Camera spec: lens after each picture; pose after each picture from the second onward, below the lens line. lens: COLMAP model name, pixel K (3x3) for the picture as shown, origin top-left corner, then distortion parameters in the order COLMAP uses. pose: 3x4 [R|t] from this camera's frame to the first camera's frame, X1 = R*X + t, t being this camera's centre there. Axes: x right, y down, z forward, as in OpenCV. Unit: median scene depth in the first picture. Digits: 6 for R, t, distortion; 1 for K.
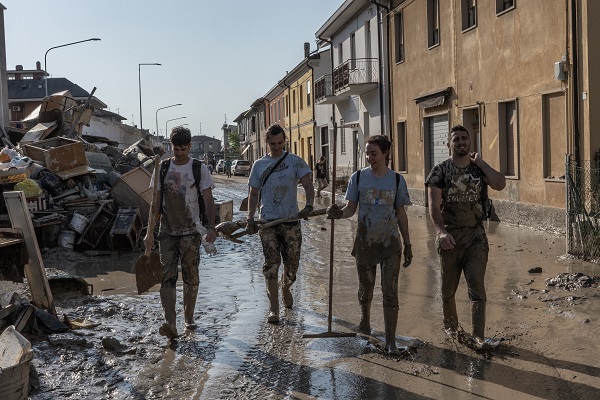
lens RADIAL K [[863.1, 0, 300.0], [0, 863.1, 200.0], [0, 0, 1]] dist [0.001772, 0.005219]
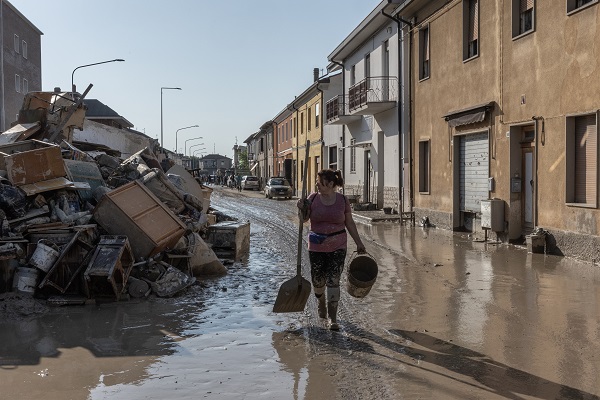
lens RADIAL K [[734.7, 0, 300.0], [0, 734.7, 200.0], [0, 0, 1]] dist [-0.008543, -0.011160]
pose [[0.999624, 0.027274, 0.002869, -0.027211], [-0.027226, 0.999509, -0.015518, -0.010207], [-0.003291, 0.015434, 0.999875, 0.229865]]
